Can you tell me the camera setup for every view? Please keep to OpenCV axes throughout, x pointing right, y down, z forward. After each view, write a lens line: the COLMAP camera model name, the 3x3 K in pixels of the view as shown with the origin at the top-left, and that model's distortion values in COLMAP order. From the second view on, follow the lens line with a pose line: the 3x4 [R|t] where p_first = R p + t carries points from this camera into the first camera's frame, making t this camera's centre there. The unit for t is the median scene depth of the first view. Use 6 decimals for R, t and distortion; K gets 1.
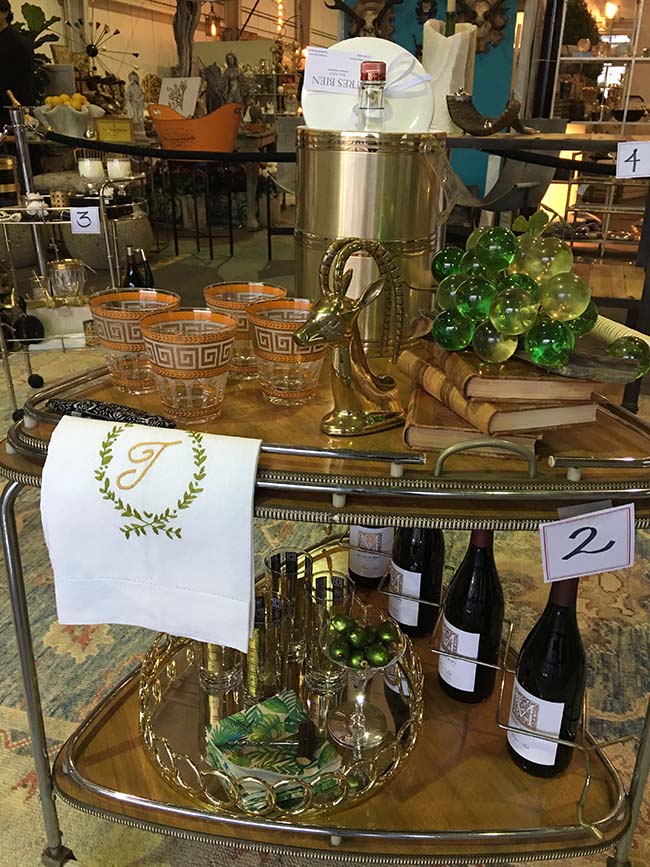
lens RADIAL K [[743.6, 0, 324.1], [0, 743.6, 434.1], [0, 0, 1]] dist [0.003962, -0.001496]
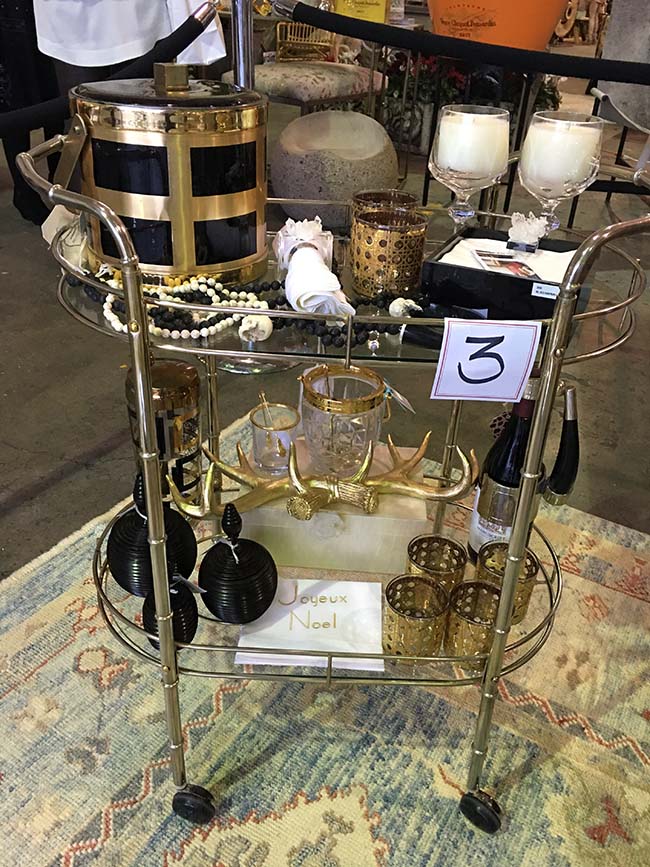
lens RADIAL K [[743.6, 0, 325.3], [0, 743.6, 432.5], [0, 0, 1]] dist [0.003962, -0.001496]
pose [[0.973847, 0.150501, -0.170208, -0.077945], [-0.126219, 0.981274, 0.145502, -0.070028], [0.188919, -0.120213, 0.974607, 0.168663]]
